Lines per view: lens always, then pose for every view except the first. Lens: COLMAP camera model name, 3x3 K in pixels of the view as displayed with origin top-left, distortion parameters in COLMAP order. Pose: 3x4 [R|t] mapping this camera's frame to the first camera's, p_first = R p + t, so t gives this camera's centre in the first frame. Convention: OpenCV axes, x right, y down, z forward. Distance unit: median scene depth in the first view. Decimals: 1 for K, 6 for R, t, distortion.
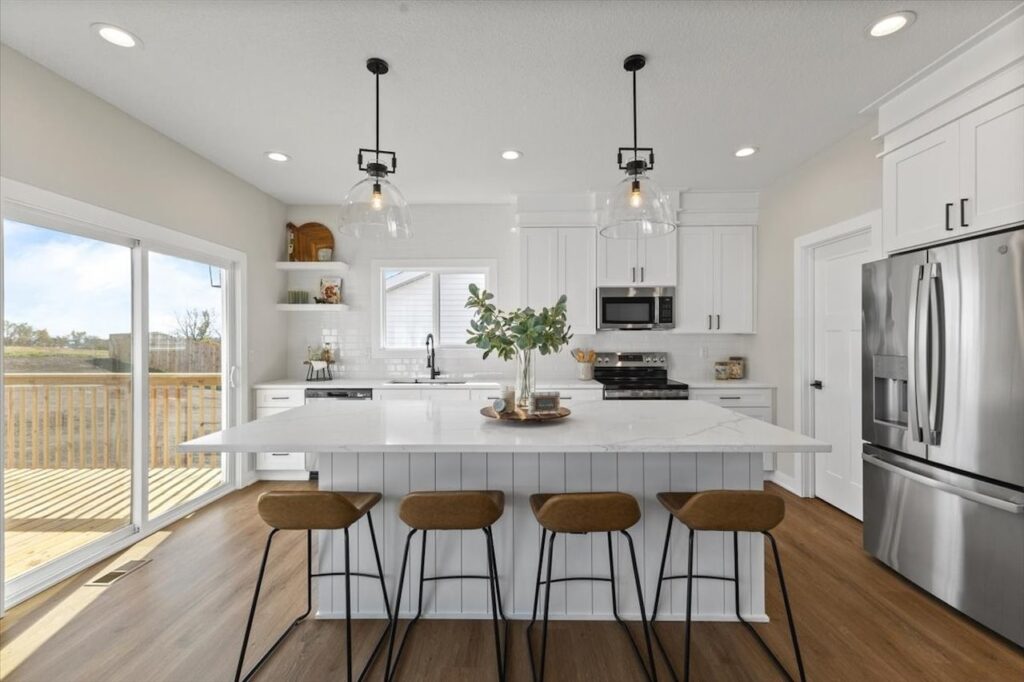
lens RADIAL K [[439.8, 0, 513.2], [0, 439.8, 338.6], [0, 0, 1]] dist [0.007807, -0.000520]
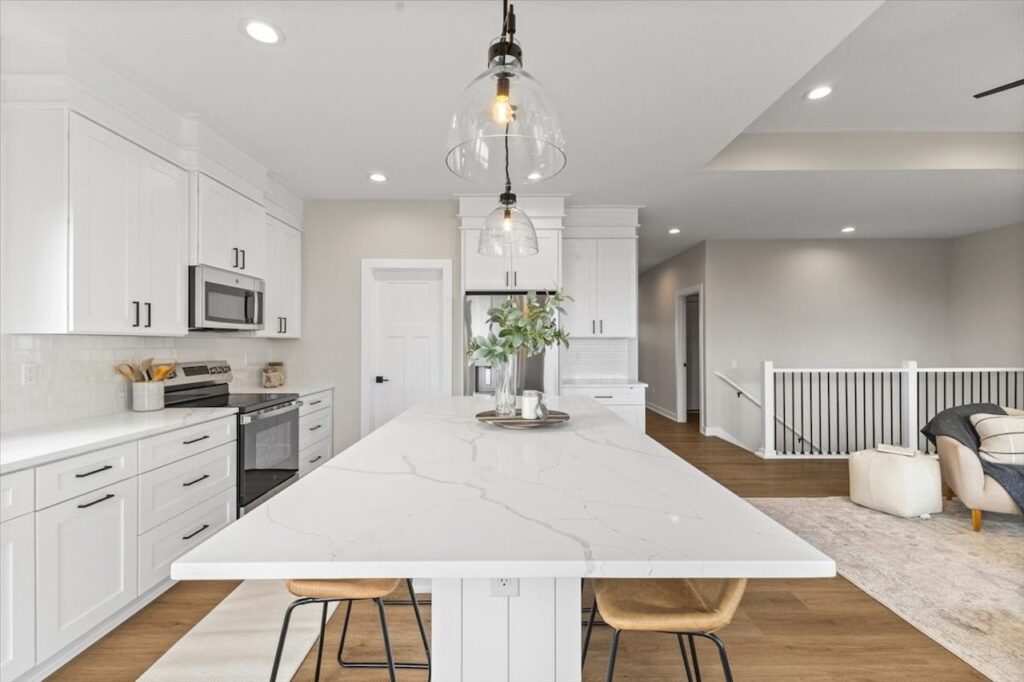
lens RADIAL K [[446.0, 0, 512.5], [0, 446.0, 340.0], [0, 0, 1]] dist [0.007696, -0.000169]
pose [[-0.024948, 0.008179, 0.999655, -0.498813], [0.002613, 0.999964, -0.008117, 0.002576], [-0.999685, 0.002410, -0.024968, 0.546826]]
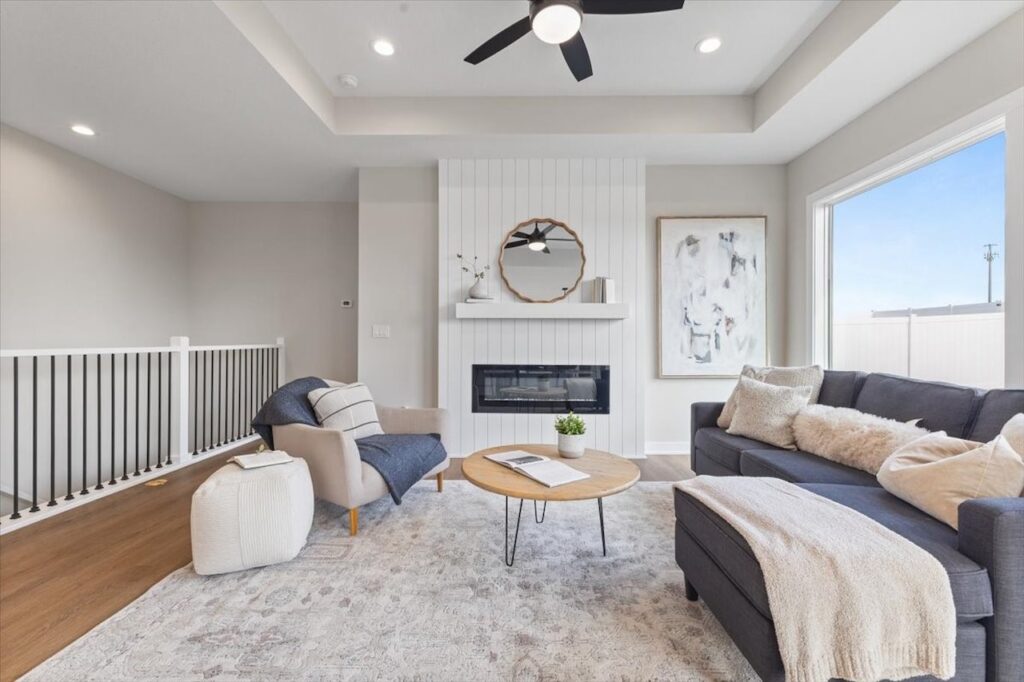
lens RADIAL K [[439.8, 0, 513.2], [0, 439.8, 338.6], [0, 0, 1]] dist [0.007807, -0.000520]
pose [[-0.999991, -0.000225, -0.004194, 0.013193], [-0.000209, 0.999993, -0.003811, 0.059267], [0.004194, -0.003810, -0.999984, 0.344318]]
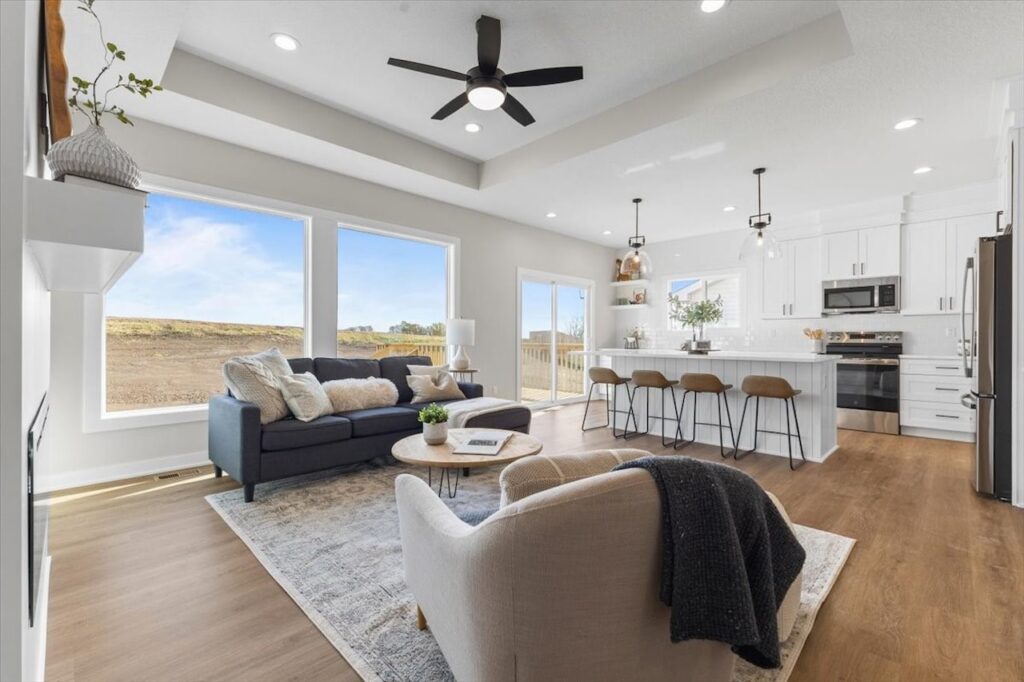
lens RADIAL K [[439.8, 0, 513.2], [0, 439.8, 338.6], [0, 0, 1]] dist [0.007807, -0.000520]
pose [[0.720542, 0.004727, -0.693395, 0.450317], [-0.005450, 0.999984, 0.001153, 0.058901], [0.693390, 0.002948, 0.720556, -0.605375]]
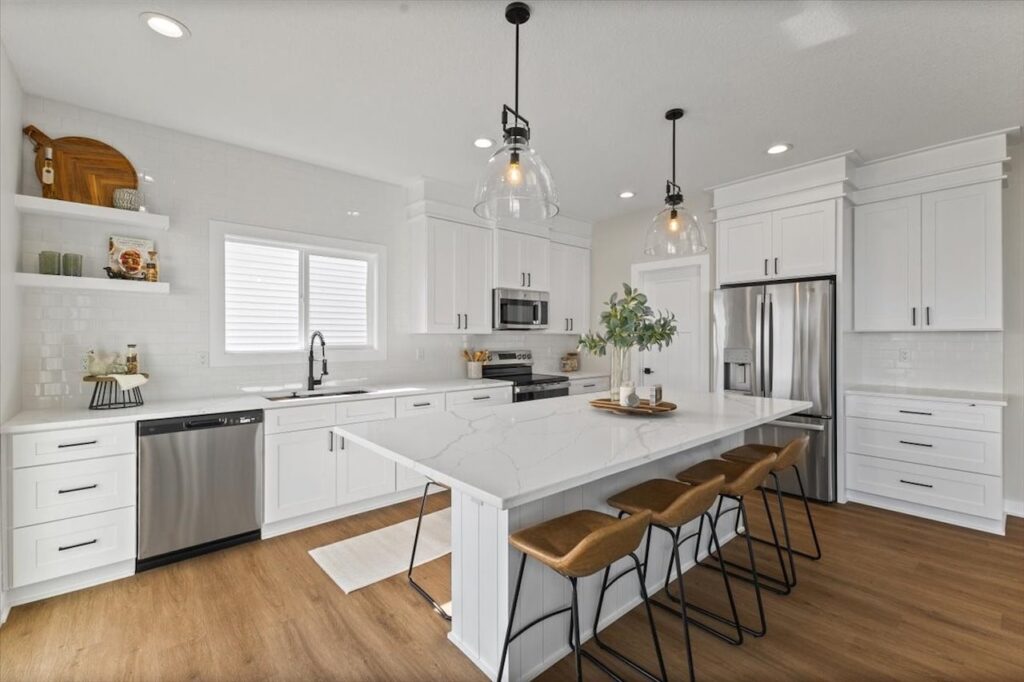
lens RADIAL K [[440.9, 0, 512.0], [0, 440.9, 341.0], [0, 0, 1]] dist [0.008599, 0.000486]
pose [[0.742839, -0.003096, 0.669463, -0.479345], [-0.000151, 0.999989, 0.004793, 0.002013], [-0.669470, -0.003662, 0.742830, 0.205092]]
